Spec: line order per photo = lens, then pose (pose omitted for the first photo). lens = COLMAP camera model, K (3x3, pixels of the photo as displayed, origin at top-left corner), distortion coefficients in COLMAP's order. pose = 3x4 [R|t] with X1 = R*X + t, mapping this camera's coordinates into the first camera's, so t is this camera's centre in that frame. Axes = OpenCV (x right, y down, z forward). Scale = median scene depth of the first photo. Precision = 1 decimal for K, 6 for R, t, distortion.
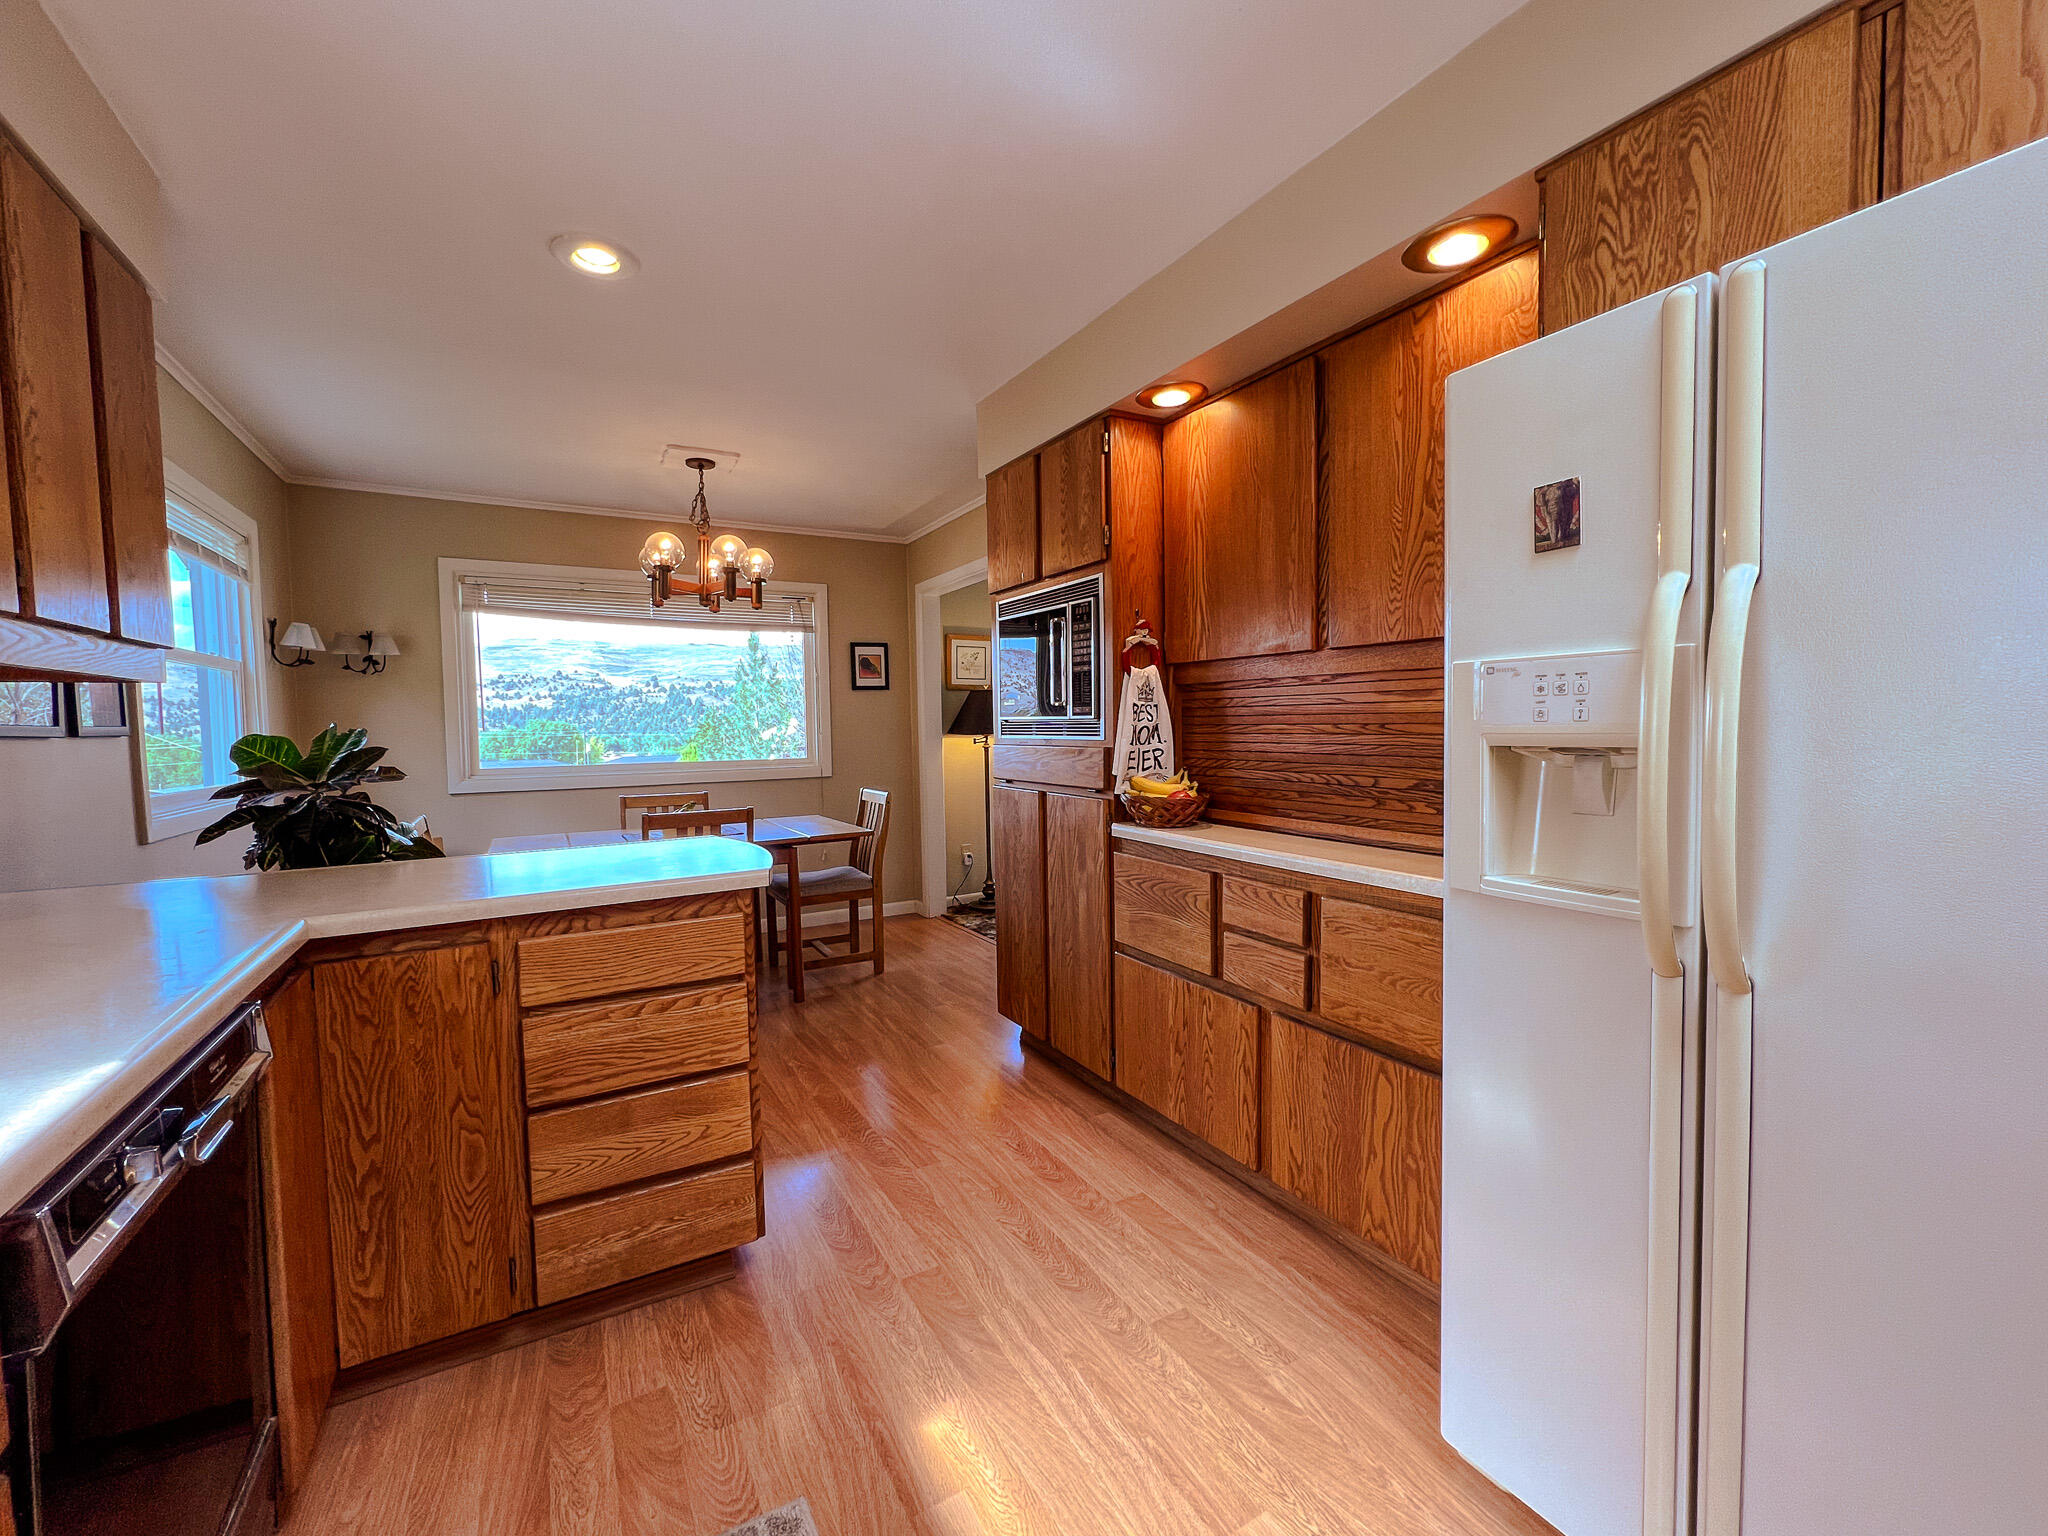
lens RADIAL K [[836.9, 0, 1021.4], [0, 836.9, 762.5], [0, 0, 1]] dist [-0.003010, 0.000469]
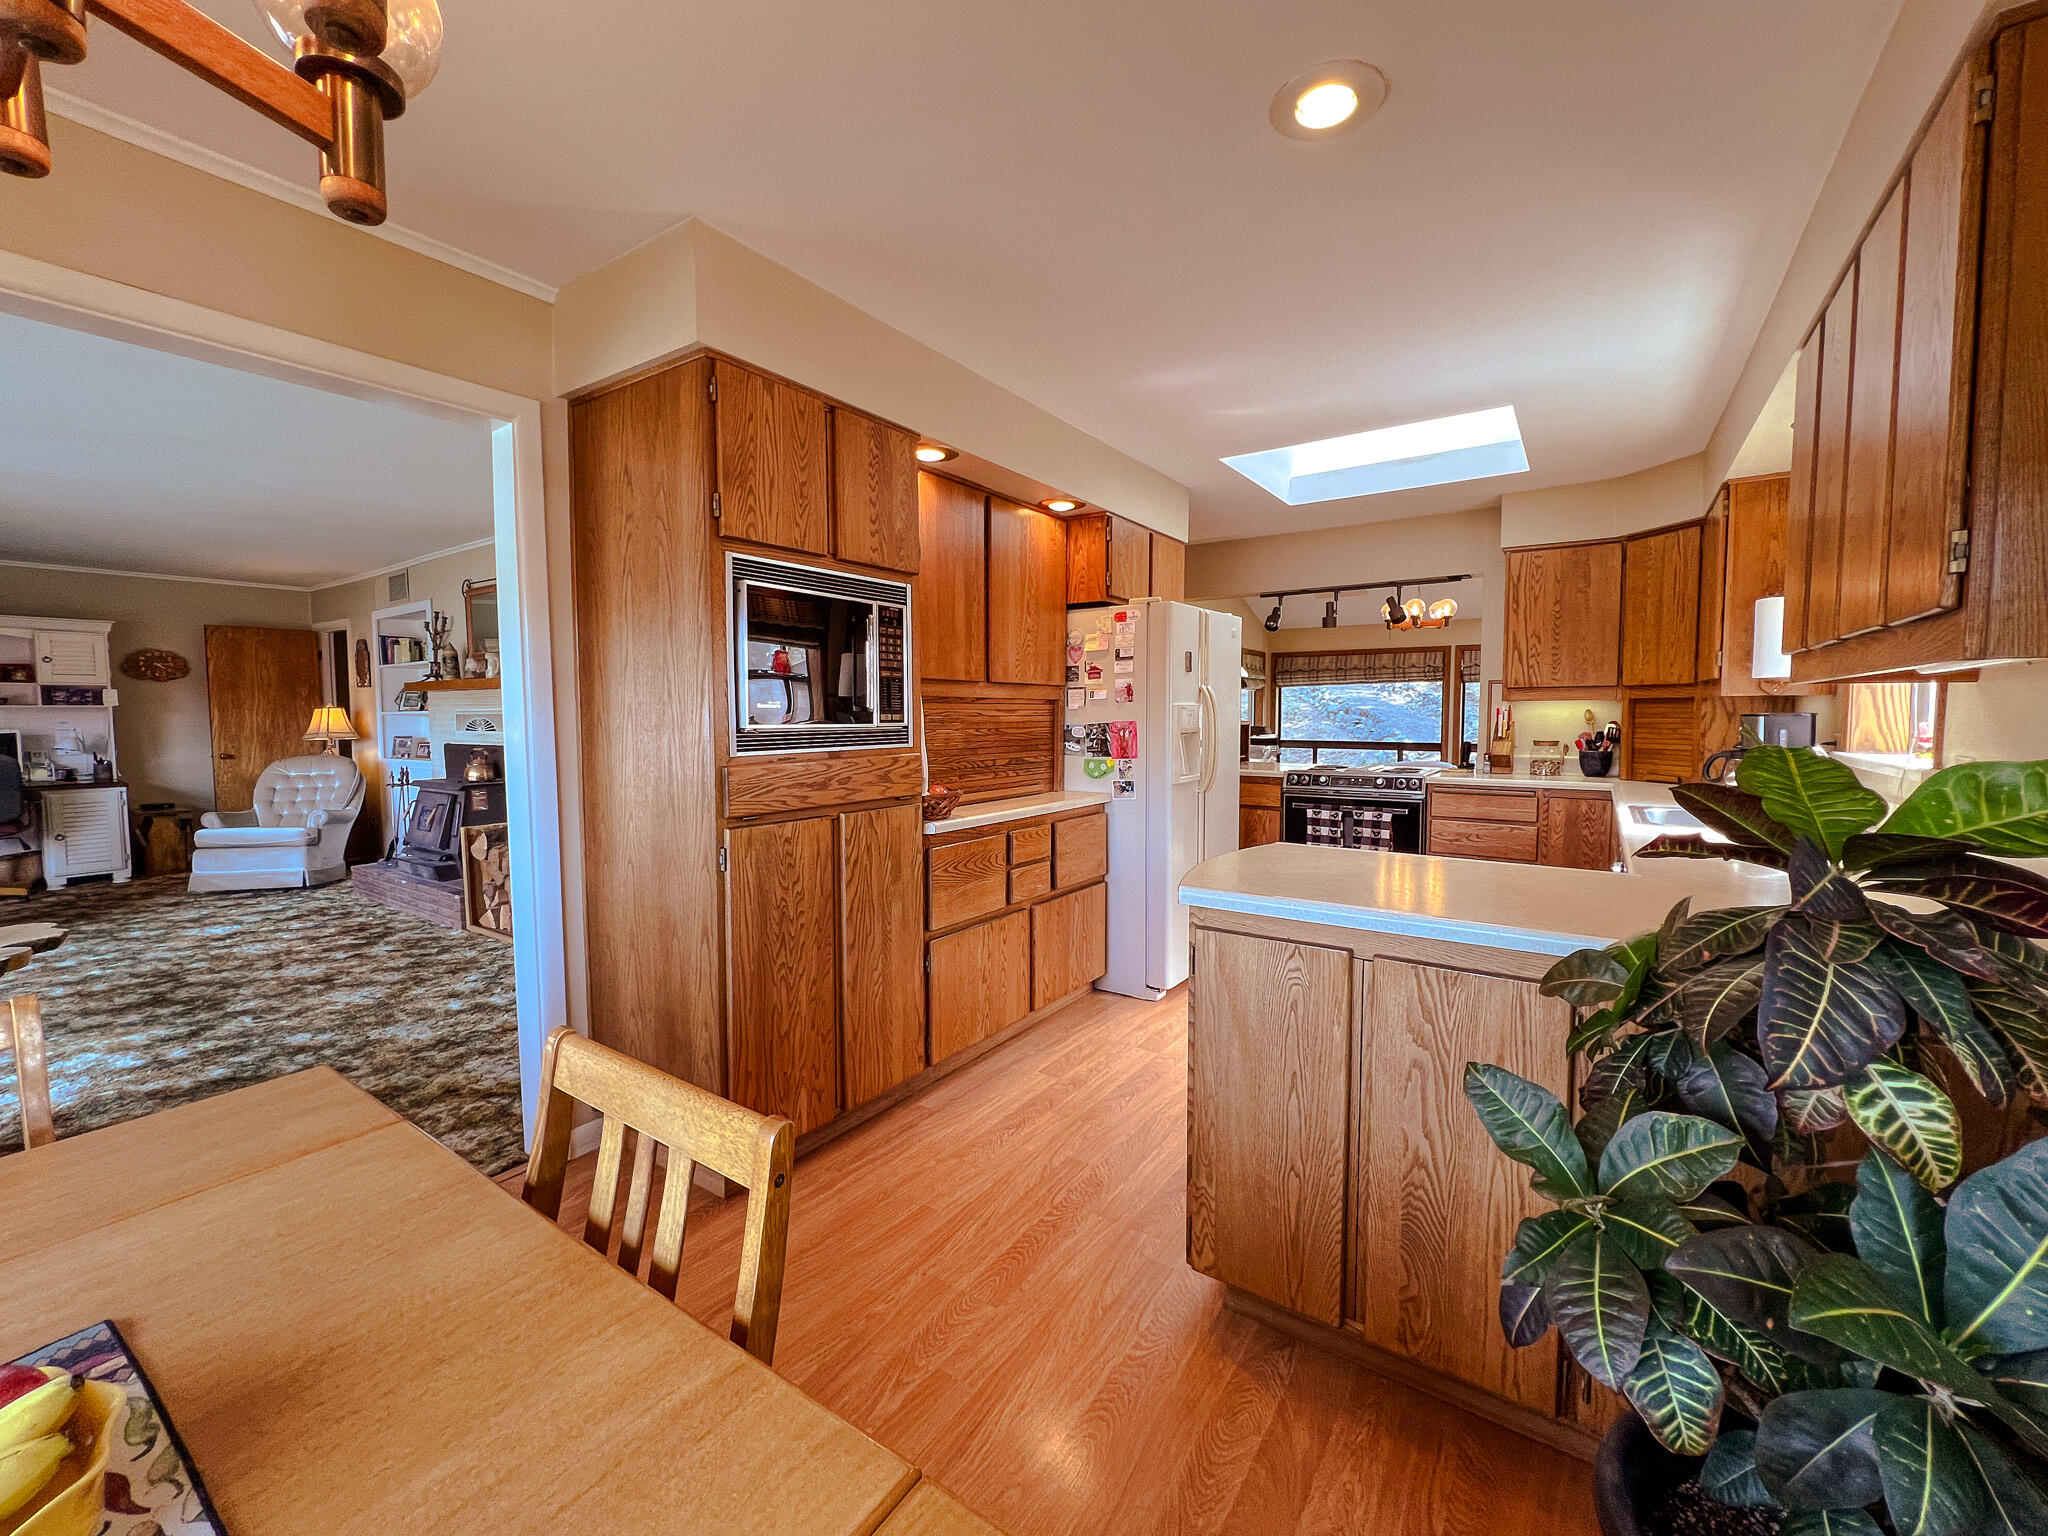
lens RADIAL K [[836.9, 0, 1020.5], [0, 836.9, 763.0], [0, 0, 1]] dist [-0.003010, 0.000469]
pose [[-0.427392, -0.037765, 0.903277, -0.901116], [0.055225, 0.996171, 0.067779, -0.070114], [-0.902378, 0.078851, -0.423670, 1.331841]]
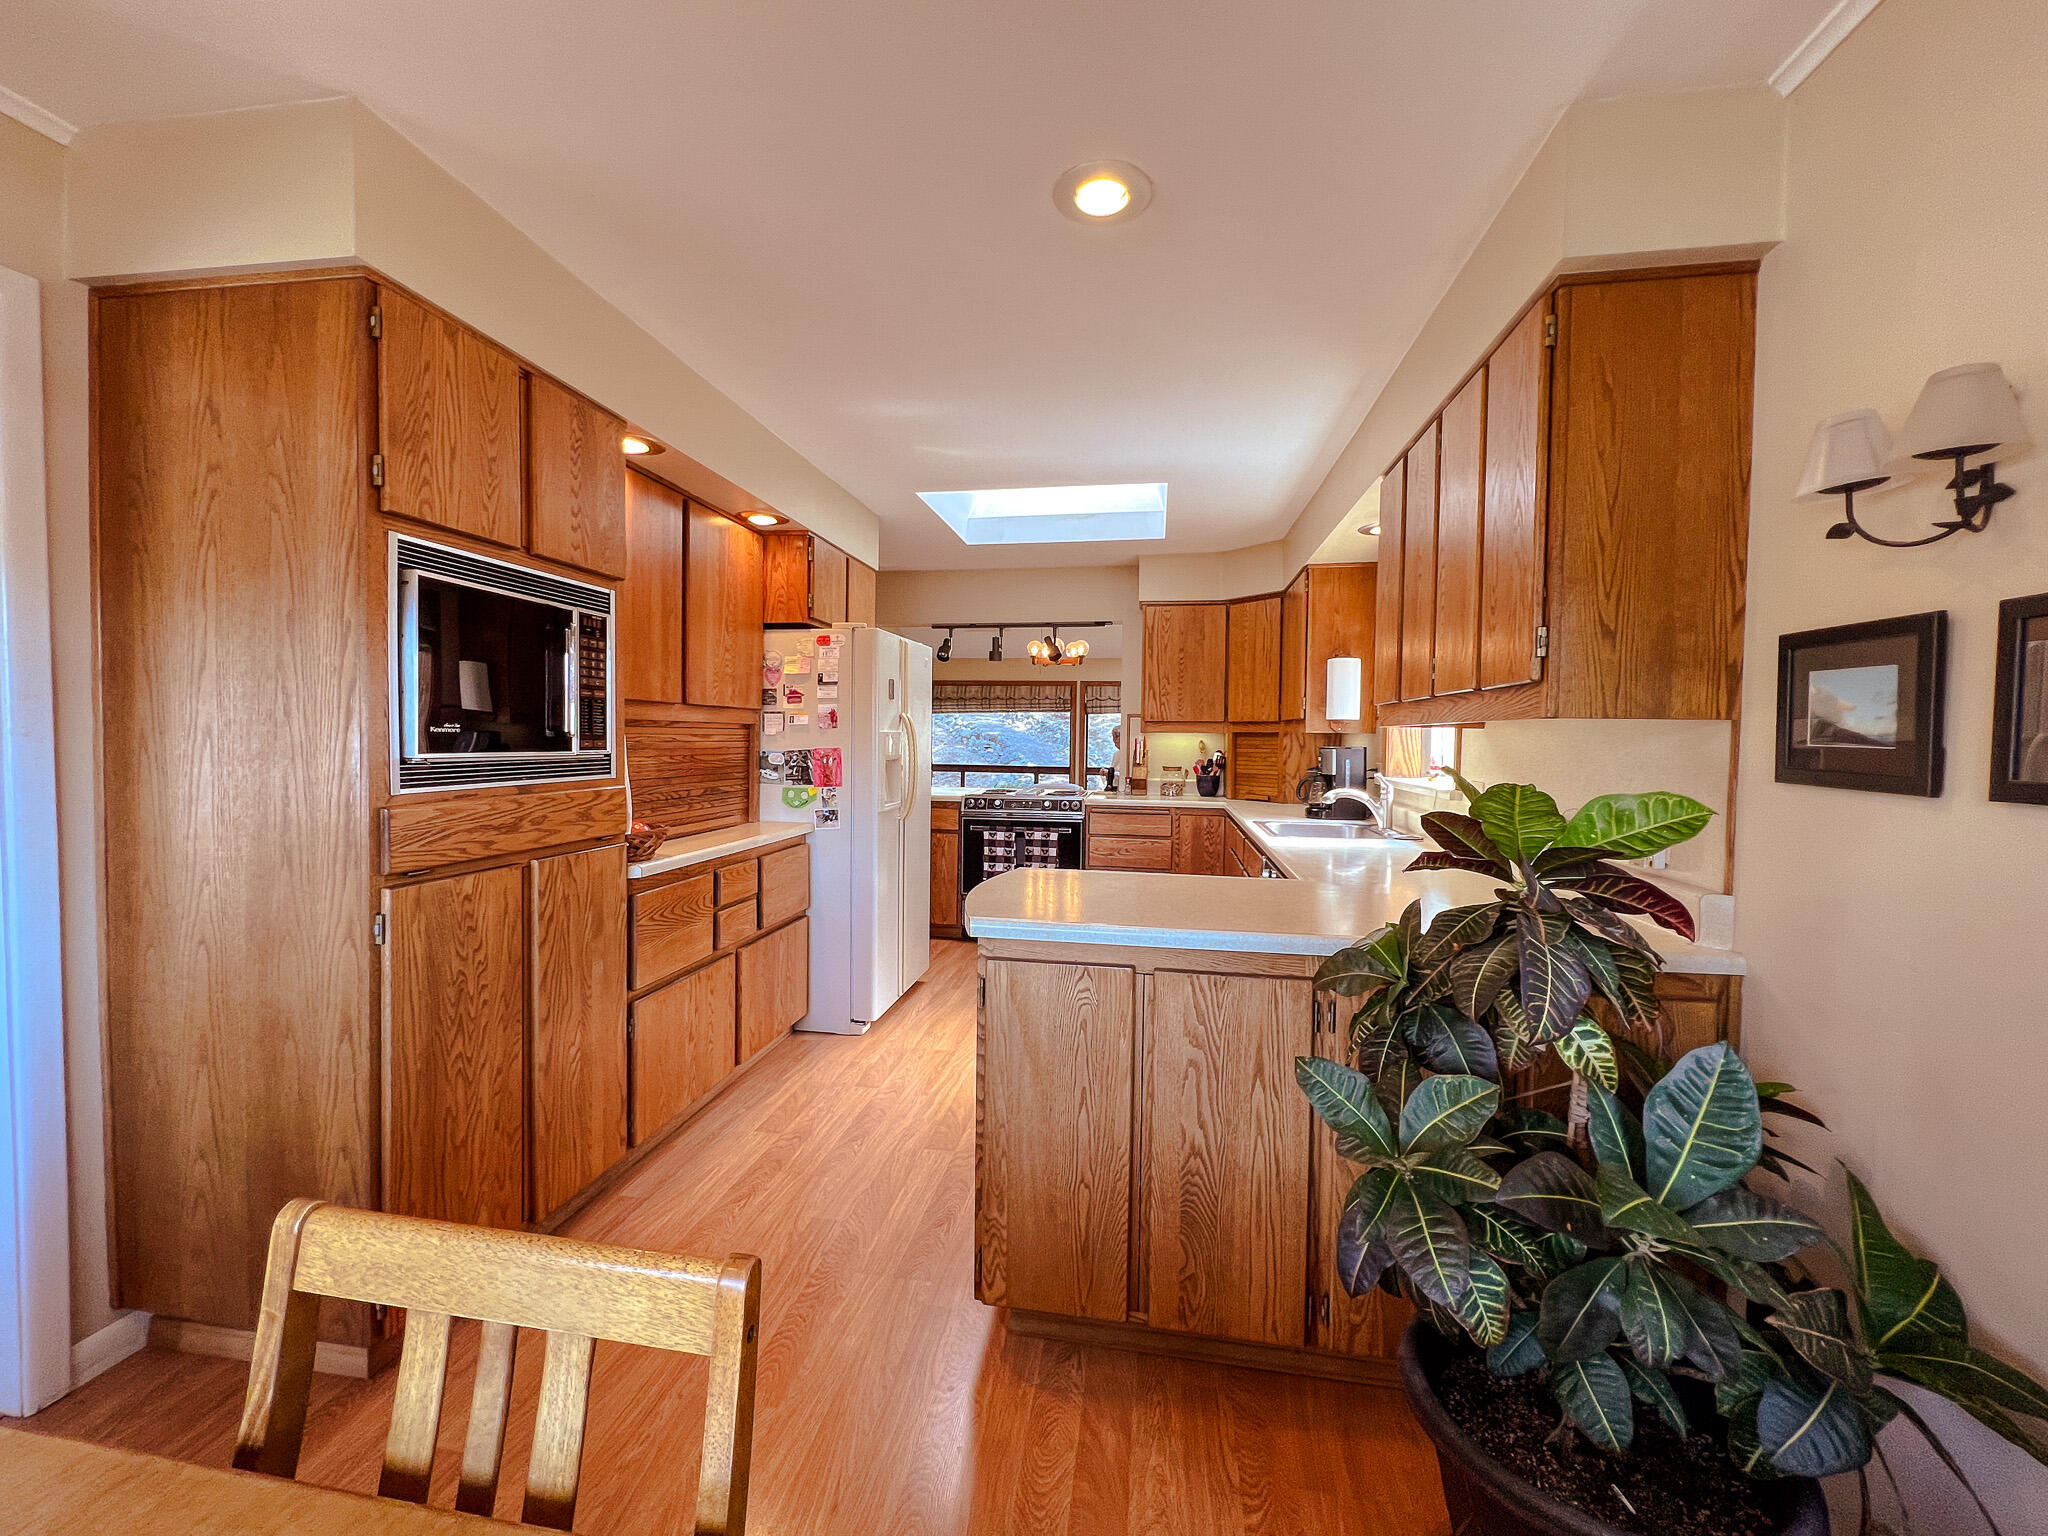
lens RADIAL K [[836.9, 0, 1020.2], [0, 836.9, 763.6], [0, 0, 1]] dist [-0.003010, 0.000469]
pose [[-0.771029, -0.014578, 0.636633, -0.809042], [0.031719, 0.997618, 0.061259, -0.083791], [-0.636009, 0.067426, -0.768730, 1.423454]]
